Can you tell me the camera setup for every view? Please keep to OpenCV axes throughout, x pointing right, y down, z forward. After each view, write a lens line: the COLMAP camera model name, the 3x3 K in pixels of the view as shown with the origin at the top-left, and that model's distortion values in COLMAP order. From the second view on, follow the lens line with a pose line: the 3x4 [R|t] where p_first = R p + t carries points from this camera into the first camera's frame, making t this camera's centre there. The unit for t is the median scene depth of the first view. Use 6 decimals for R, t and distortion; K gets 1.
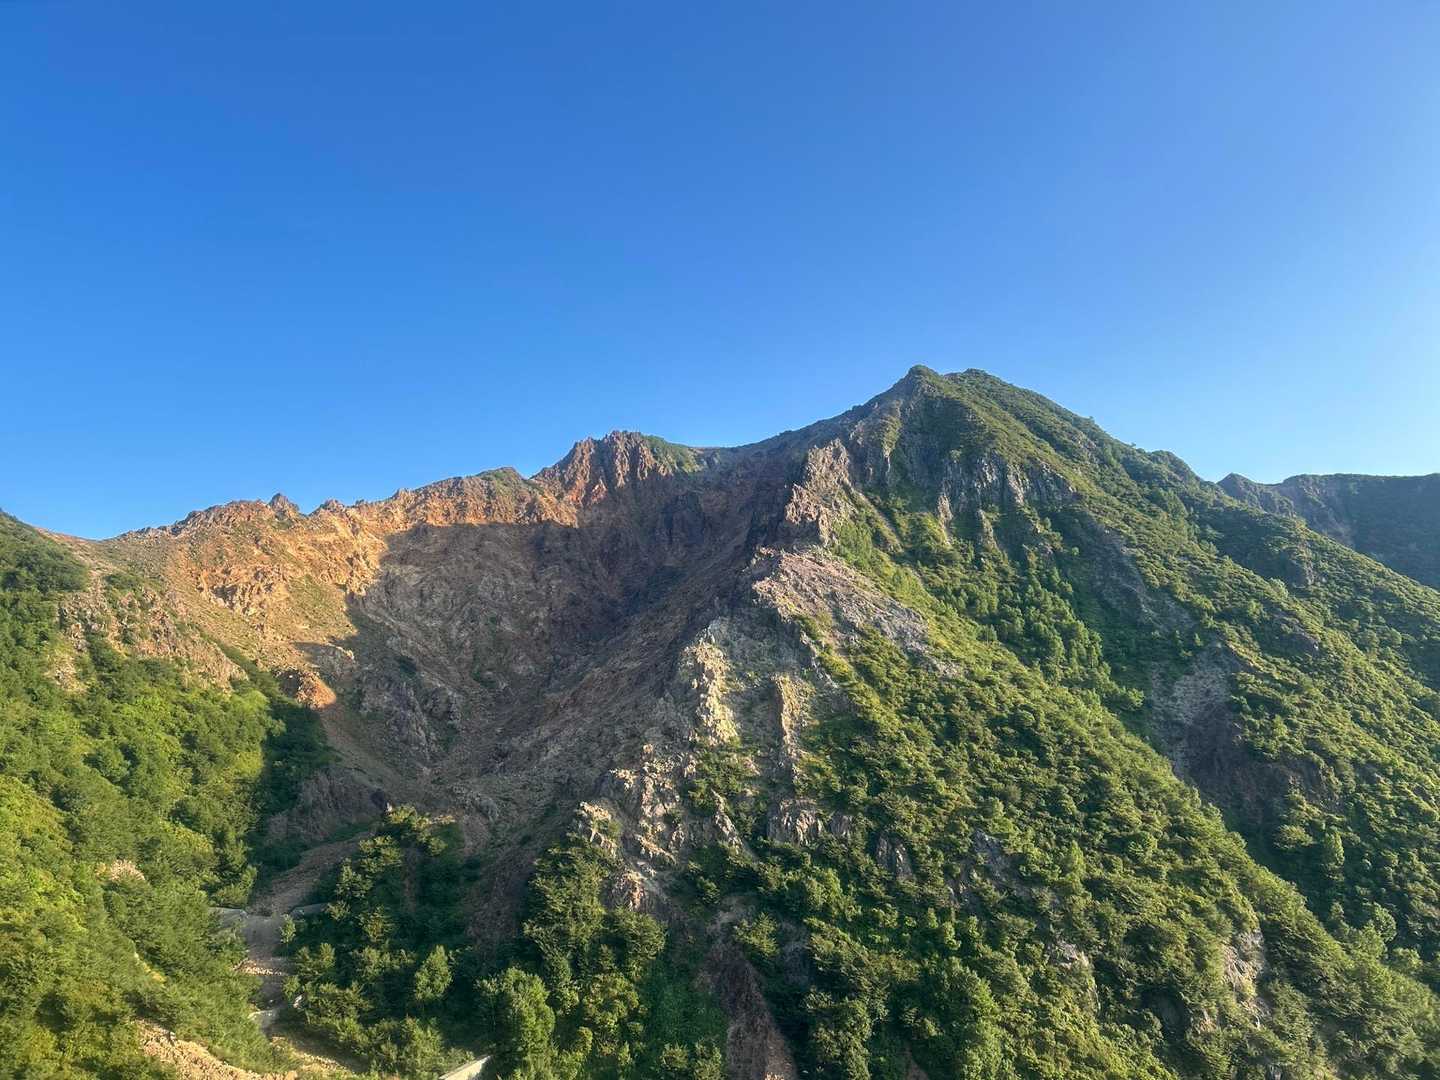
lens RADIAL K [[1013.3, 0, 724.5], [0, 1013.3, 545.4], [0, 0, 1]] dist [0.023458, -0.015790]
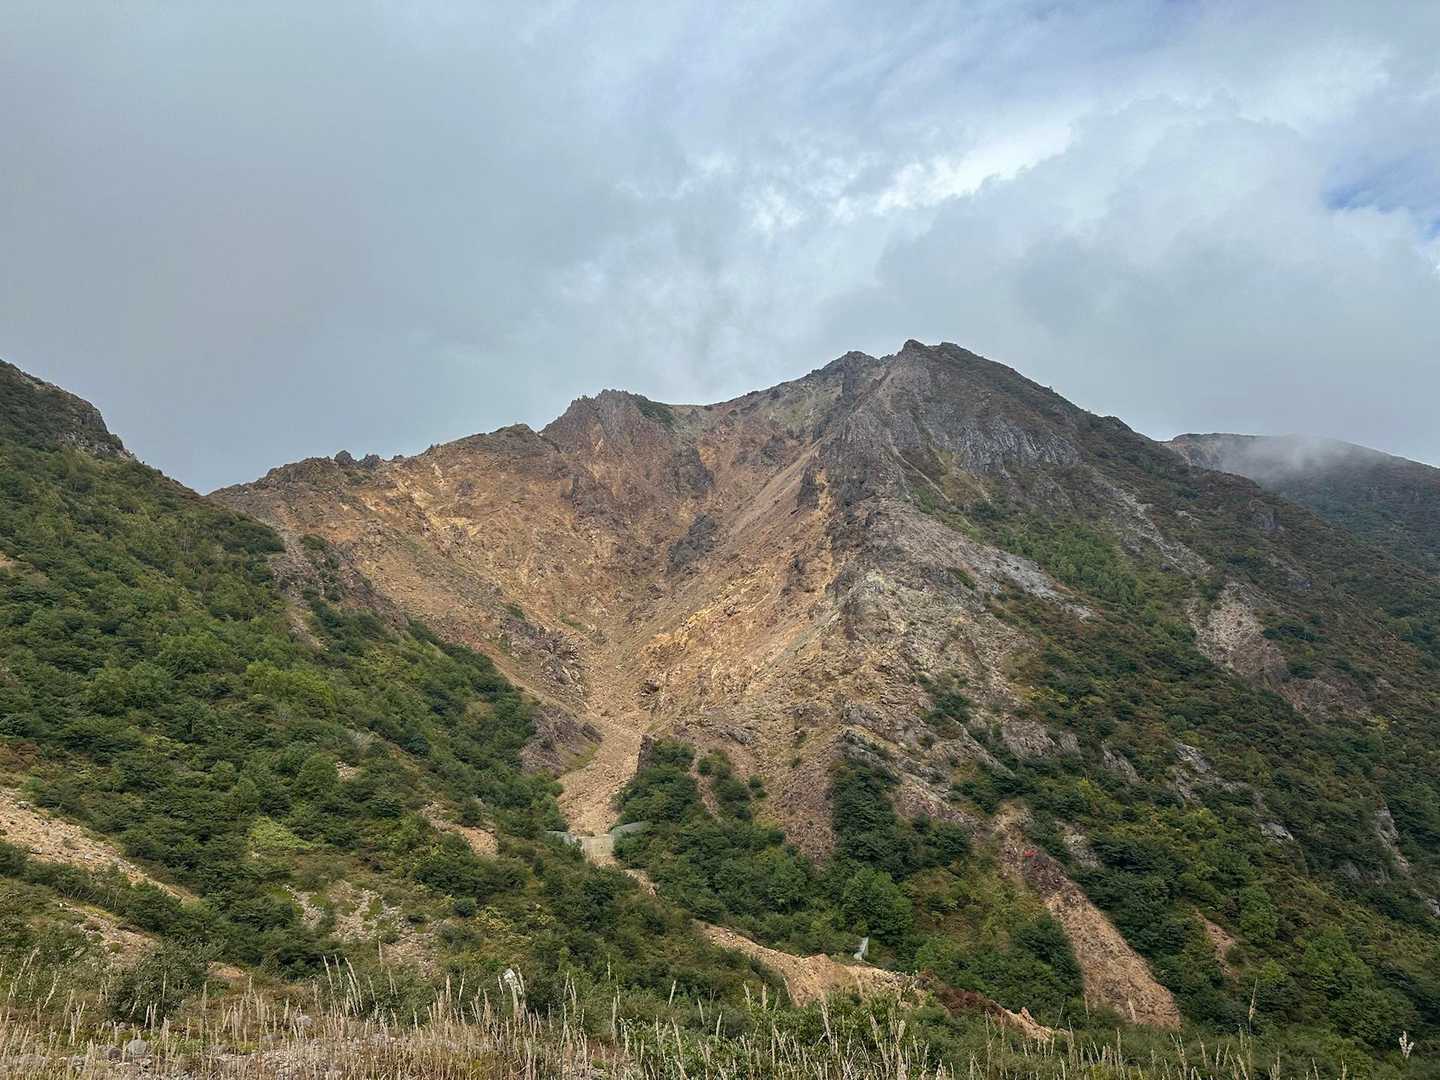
lens RADIAL K [[916.2, 0, 709.1], [0, 916.2, 566.2], [0, 0, 1]] dist [0.025438, -0.013222]
pose [[0.991320, -0.014075, 0.130715, -0.198253], [0.002596, 0.996155, 0.087572, -0.016159], [-0.131445, -0.086472, 0.987545, -0.014885]]
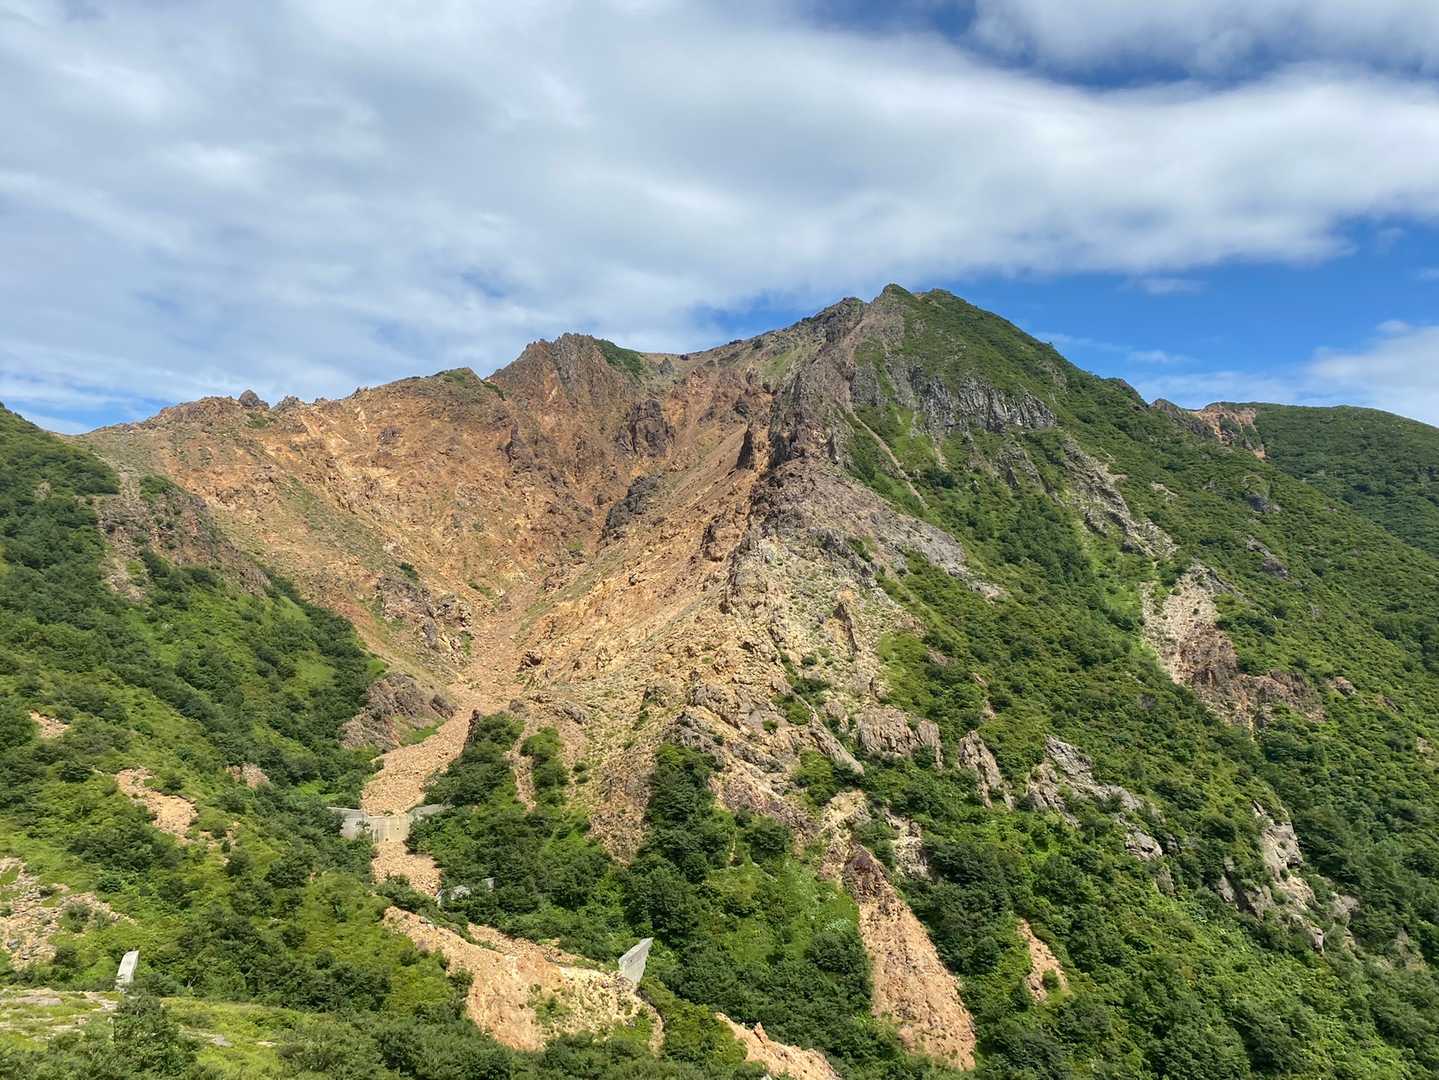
lens RADIAL K [[1012.6, 0, 706.9], [0, 1012.6, 551.2], [0, 0, 1]] dist [0.023458, -0.015790]
pose [[0.995000, 0.018007, 0.098234, -0.101078], [-0.028040, 0.994417, 0.101727, -0.011086], [-0.095853, -0.103972, 0.989950, -0.019805]]
